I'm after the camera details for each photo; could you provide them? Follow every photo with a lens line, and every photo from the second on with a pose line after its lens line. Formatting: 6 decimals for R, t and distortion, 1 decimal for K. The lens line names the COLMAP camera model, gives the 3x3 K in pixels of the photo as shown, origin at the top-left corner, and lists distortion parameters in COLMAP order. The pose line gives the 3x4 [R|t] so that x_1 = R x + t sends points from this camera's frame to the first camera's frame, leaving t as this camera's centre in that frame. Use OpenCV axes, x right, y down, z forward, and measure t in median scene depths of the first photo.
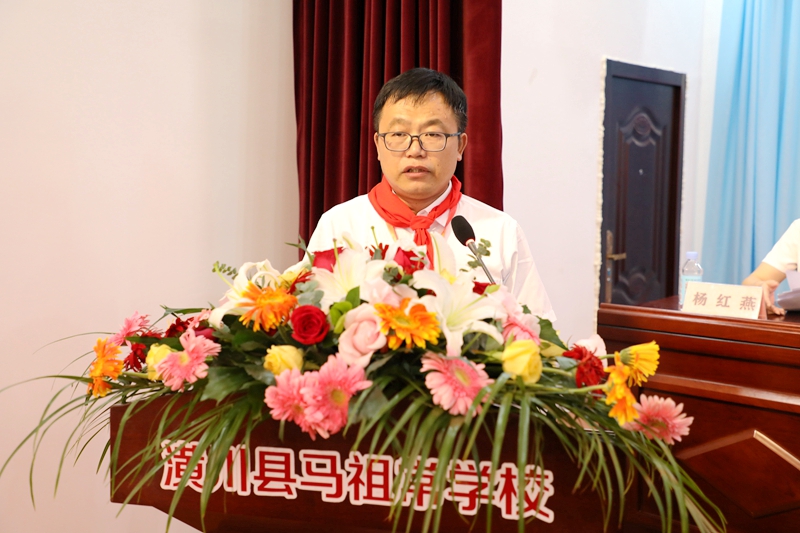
lens RADIAL K [[861.0, 0, 400.0], [0, 861.0, 266.5], [0, 0, 1]] dist [0.045855, -0.002696]
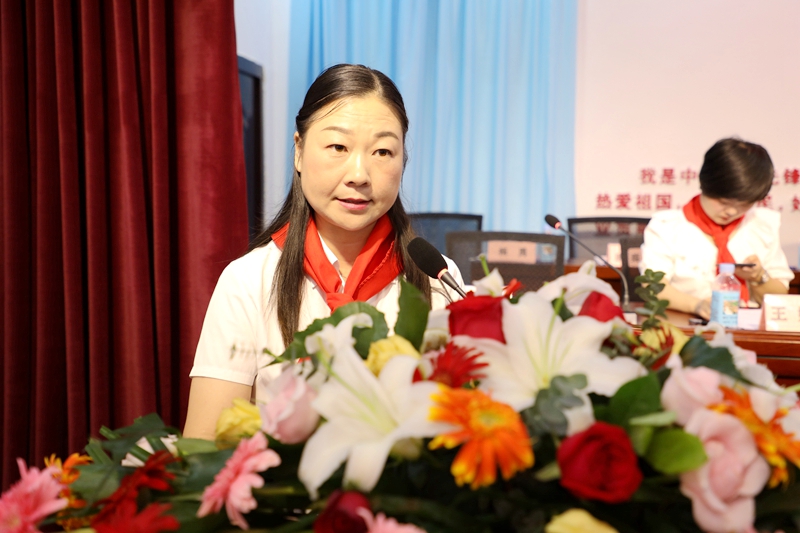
lens RADIAL K [[847.4, 0, 400.0], [0, 847.4, 266.5], [0, 0, 1]] dist [0.091341, -0.228859]
pose [[0.835354, -0.049398, 0.547488, -0.464265], [0.043679, 0.998770, 0.023470, -0.063097], [-0.547974, 0.004308, 0.836484, 0.622480]]
